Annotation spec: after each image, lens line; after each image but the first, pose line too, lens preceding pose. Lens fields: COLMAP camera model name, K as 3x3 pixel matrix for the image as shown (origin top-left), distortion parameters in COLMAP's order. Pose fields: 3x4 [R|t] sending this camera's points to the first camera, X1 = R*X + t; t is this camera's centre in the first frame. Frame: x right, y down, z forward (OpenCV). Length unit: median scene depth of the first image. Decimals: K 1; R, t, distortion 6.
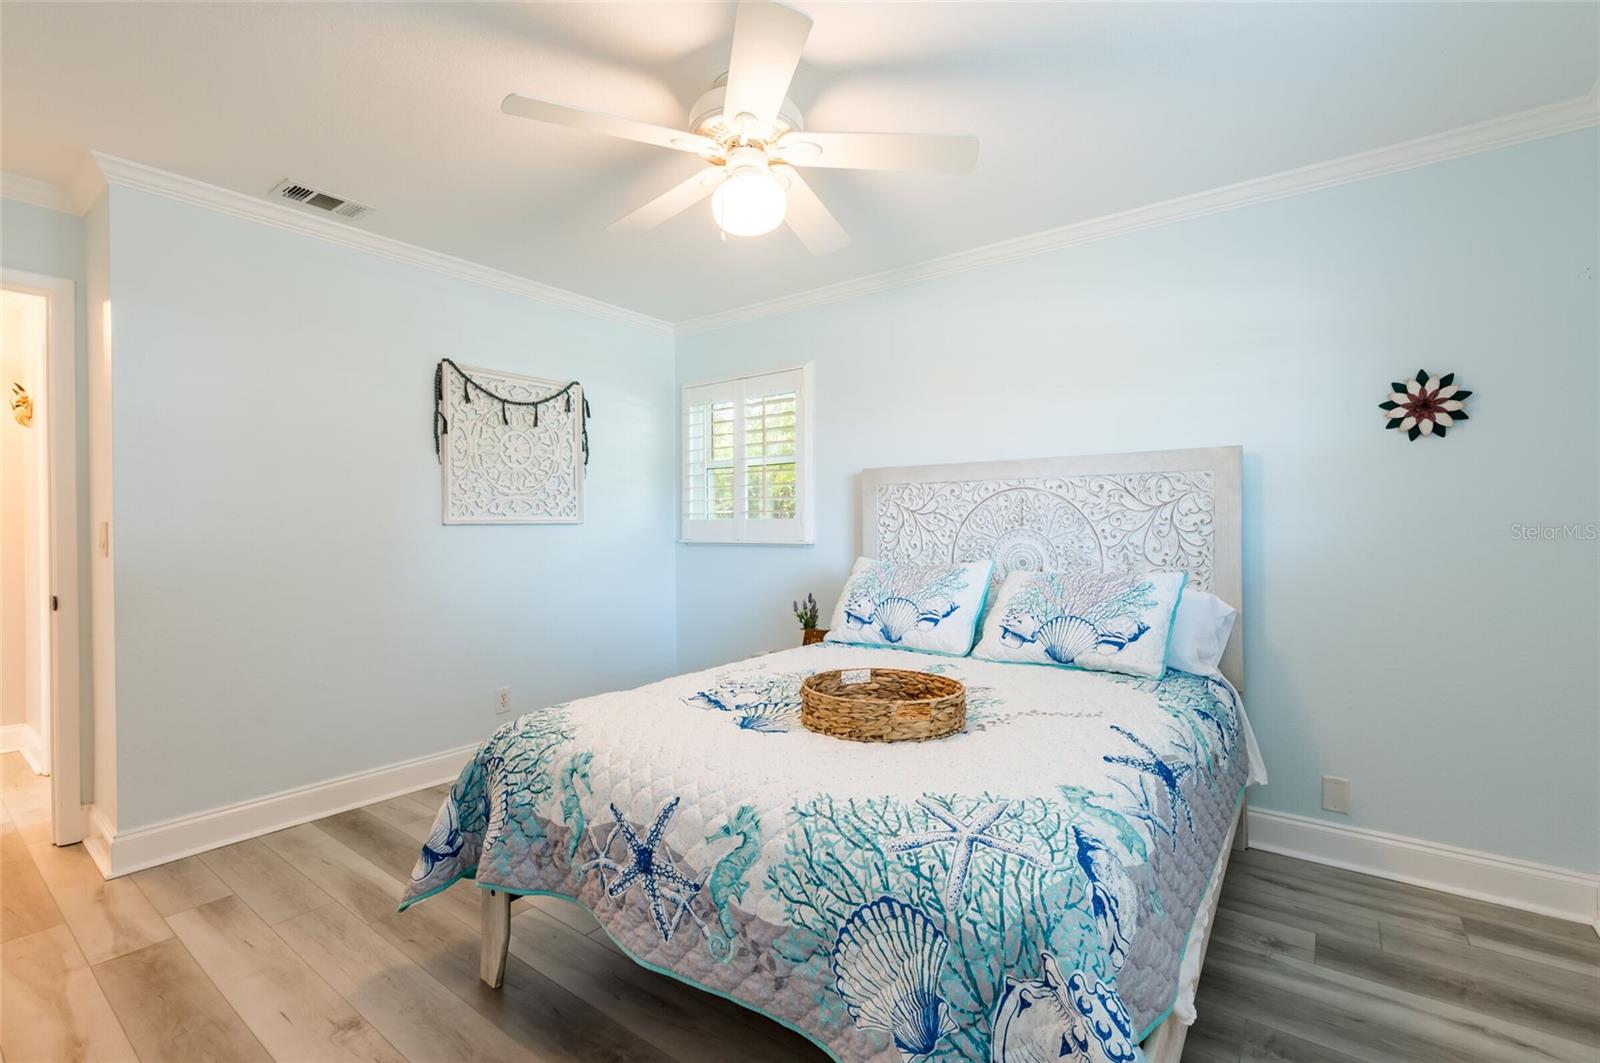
lens RADIAL K [[697.7, 0, 804.3], [0, 697.7, 528.1], [0, 0, 1]] dist [-0.002704, -0.000014]
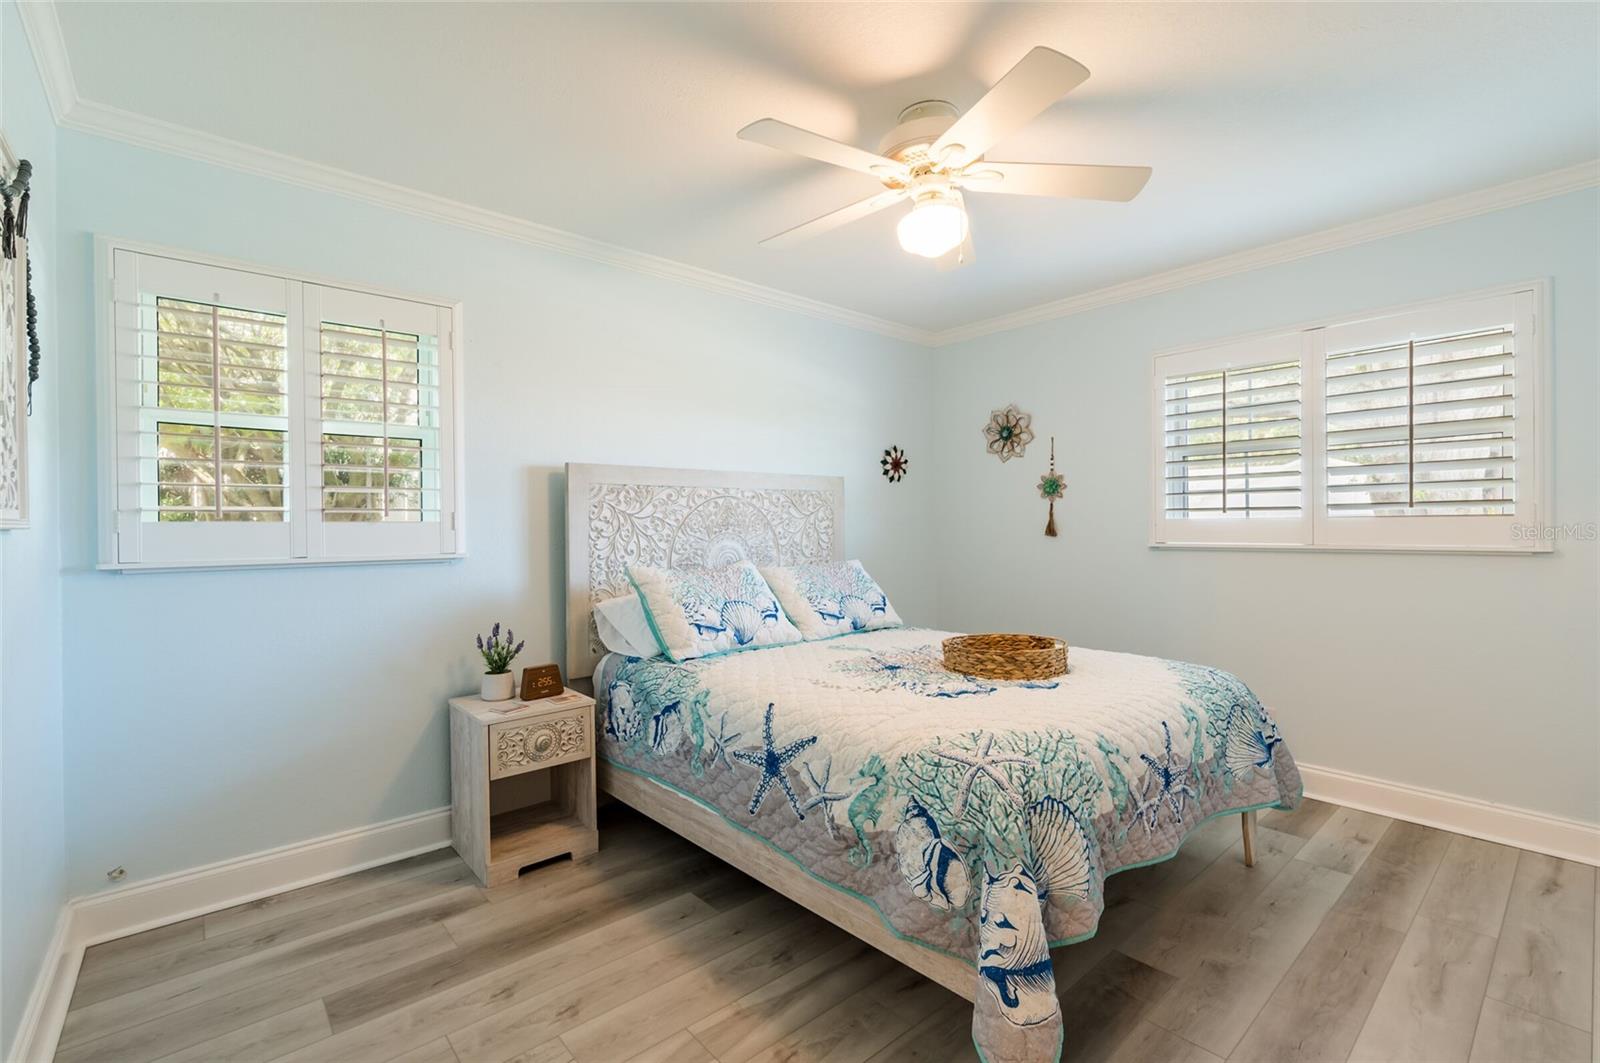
lens RADIAL K [[697.7, 0, 798.4], [0, 697.7, 532.7], [0, 0, 1]] dist [-0.002704, -0.000014]
pose [[0.224673, -0.006280, 0.974414, -0.830339], [0.012618, 0.999914, 0.003535, -0.001125], [-0.974352, 0.011501, 0.224733, 0.684291]]
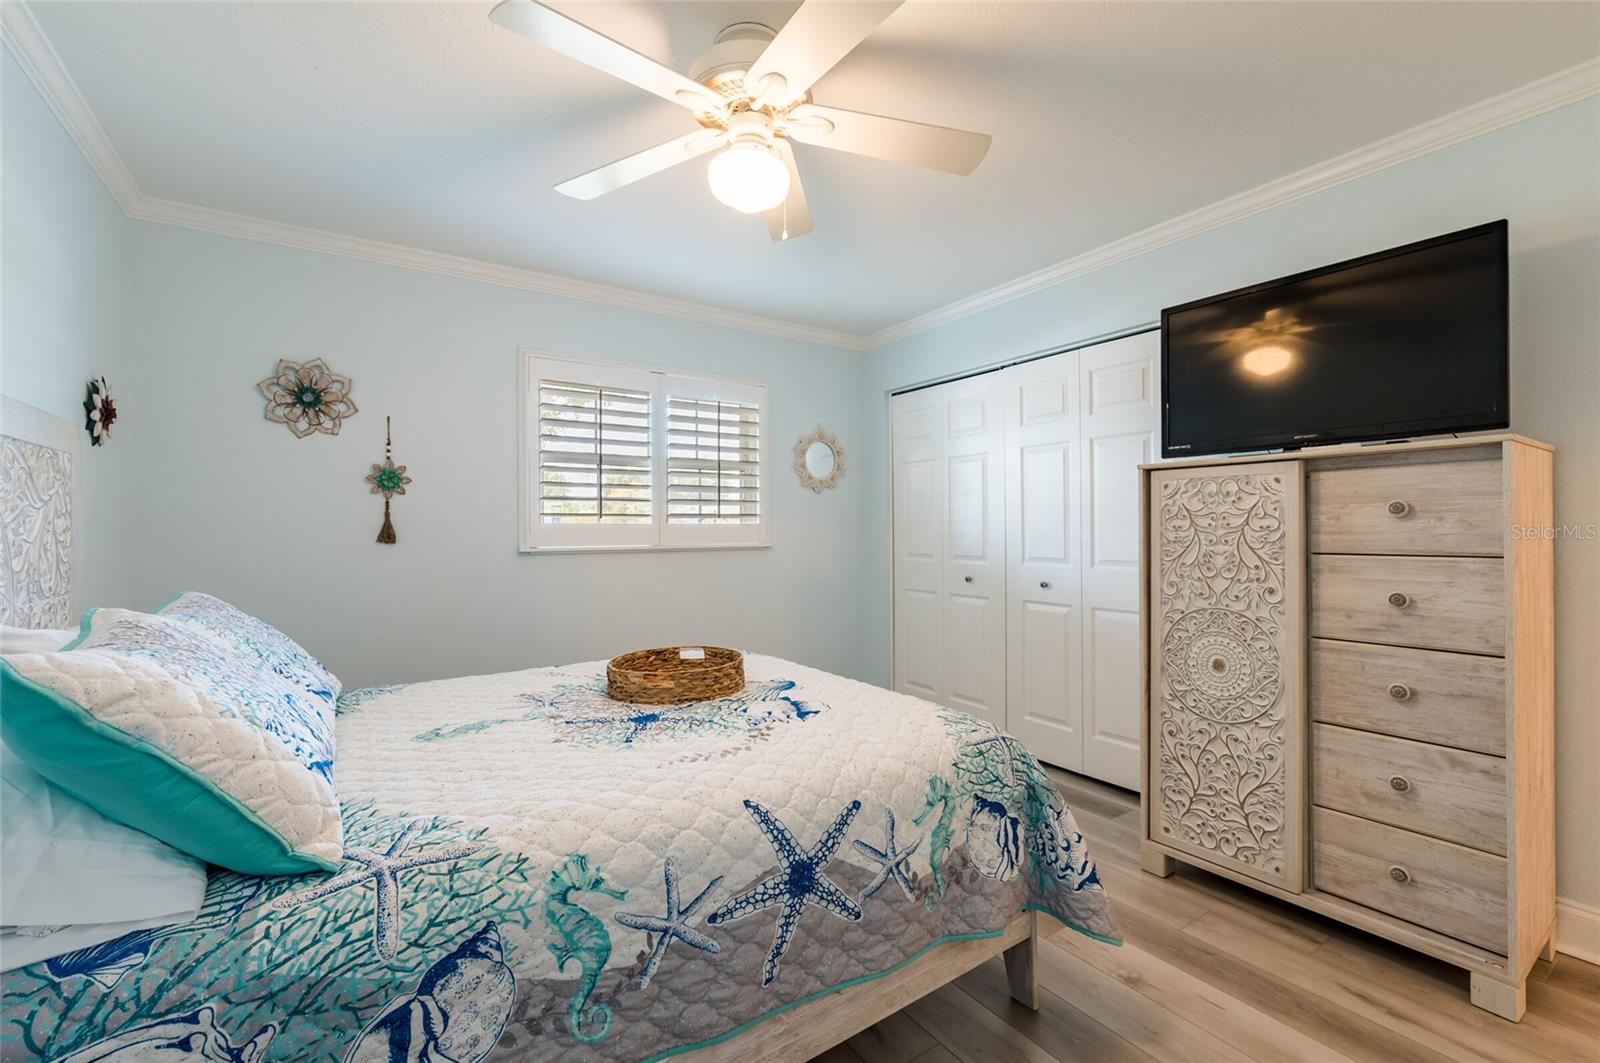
lens RADIAL K [[697.7, 0, 795.6], [0, 697.7, 527.4], [0, 0, 1]] dist [-0.002704, -0.000014]
pose [[-0.940026, 0.006701, 0.341038, -0.314048], [0.008031, 0.999965, 0.002487, -0.005235], [-0.341010, 0.005076, -0.940046, 1.312510]]
